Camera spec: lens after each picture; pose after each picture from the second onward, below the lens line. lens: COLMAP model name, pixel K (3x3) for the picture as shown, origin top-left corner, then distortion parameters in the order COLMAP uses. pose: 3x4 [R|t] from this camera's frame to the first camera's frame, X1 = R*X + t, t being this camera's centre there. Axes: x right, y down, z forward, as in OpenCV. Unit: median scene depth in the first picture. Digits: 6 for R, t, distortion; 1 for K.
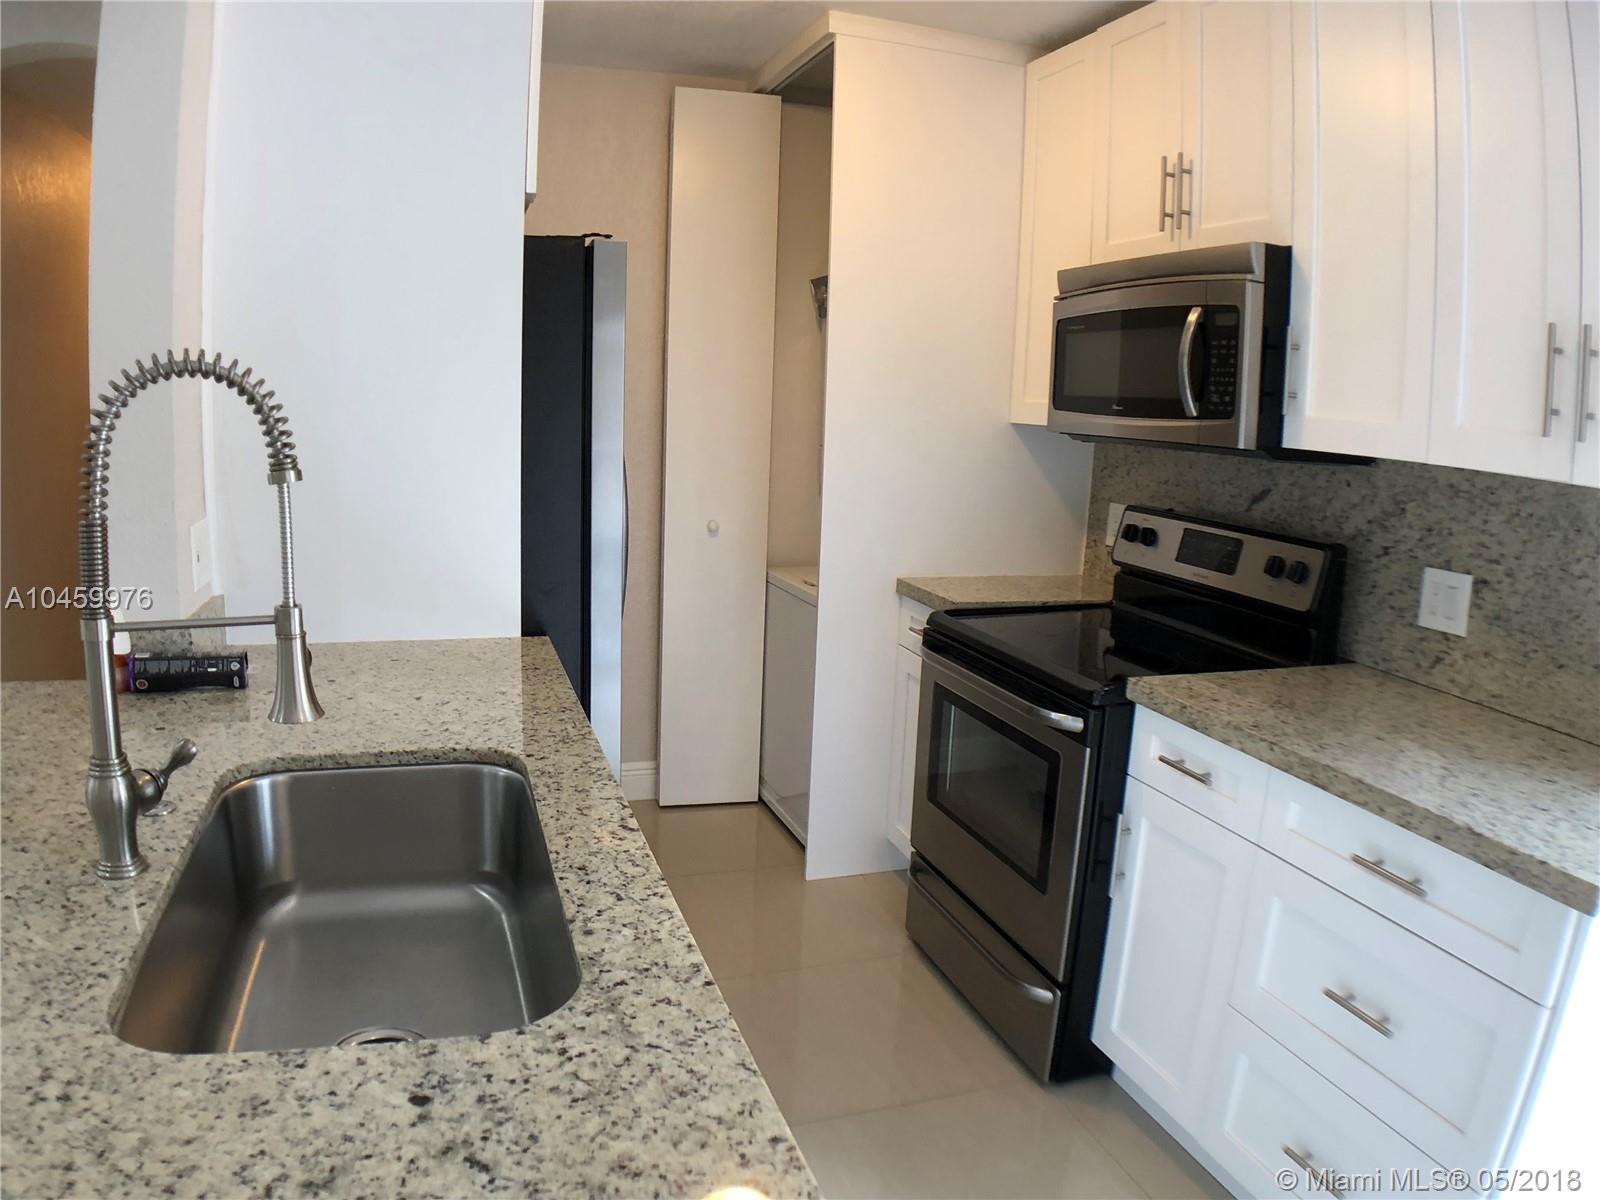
lens RADIAL K [[1117.1, 0, 800.0], [0, 1117.1, 600.0], [0, 0, 1]] dist [-0.203250, 0.033783]
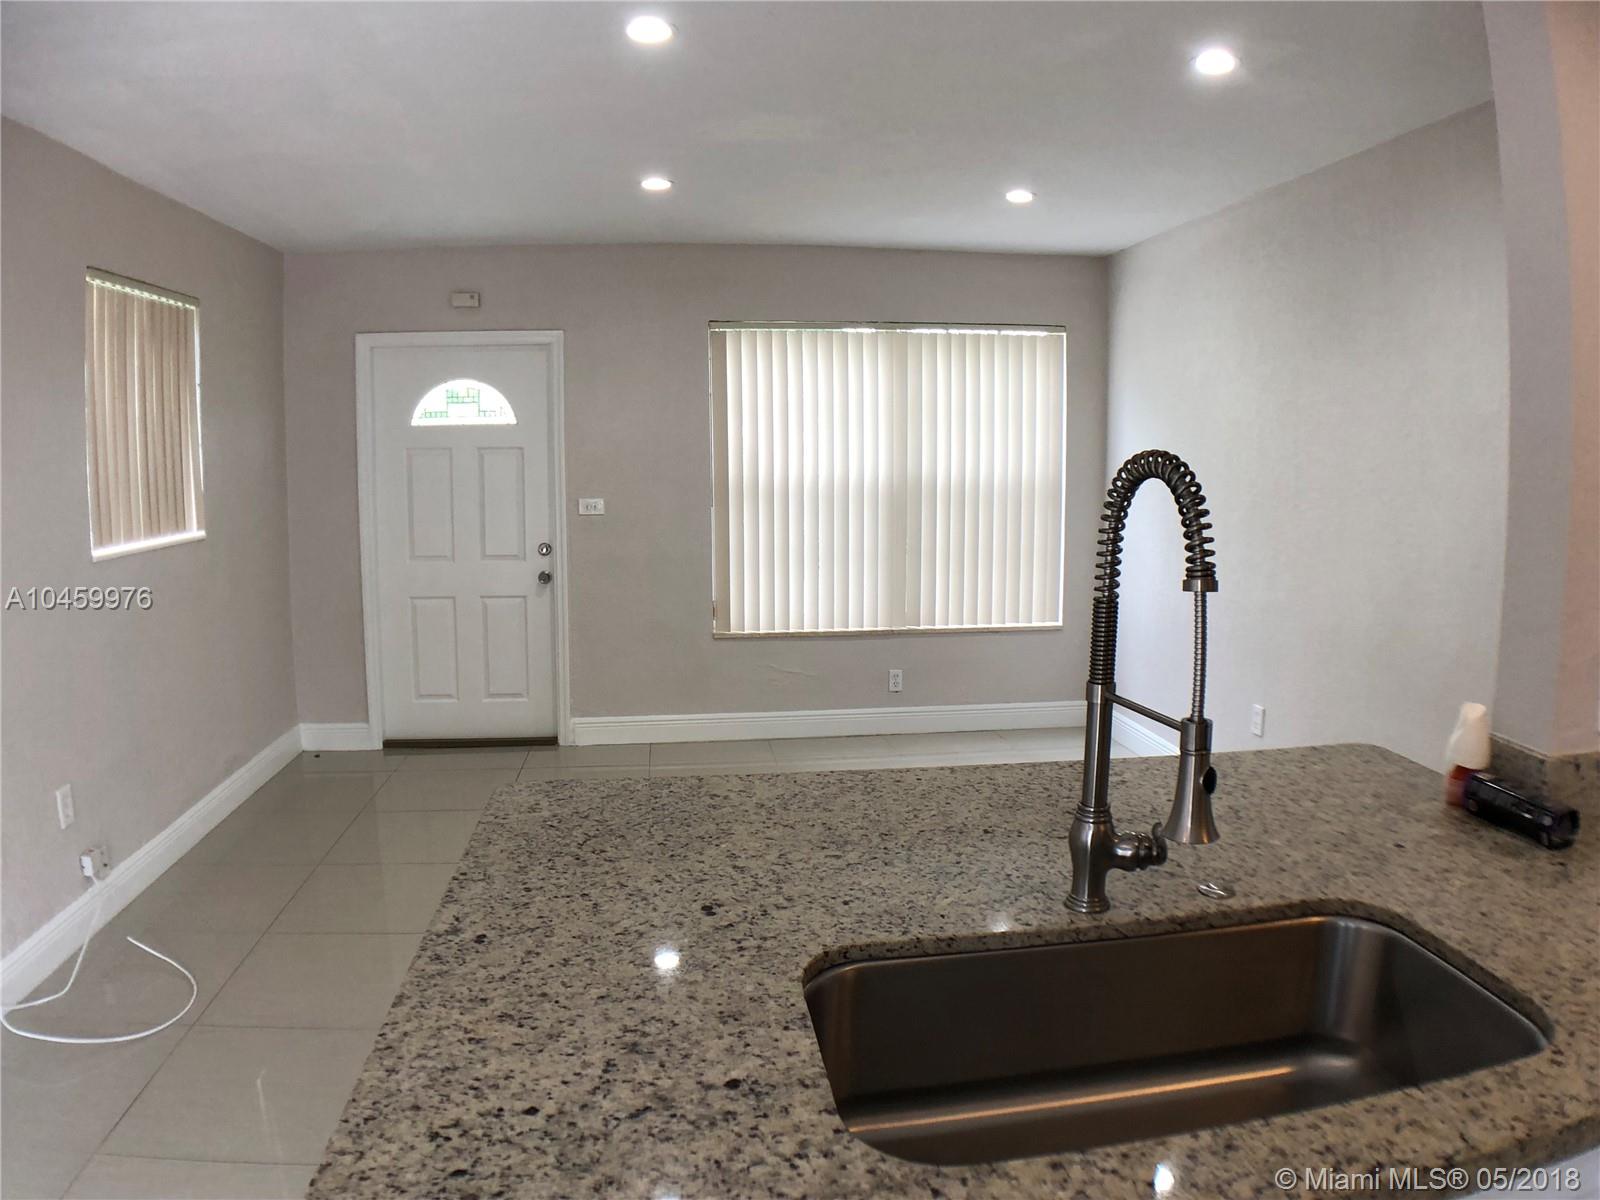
lens RADIAL K [[1117.1, 0, 800.0], [0, 1117.1, 600.0], [0, 0, 1]] dist [-0.203250, 0.033783]
pose [[-0.197195, 0.101356, -0.975111, 0.543215], [-0.185936, 0.972722, 0.138709, -0.173278], [0.962570, 0.208661, -0.172970, 0.836053]]
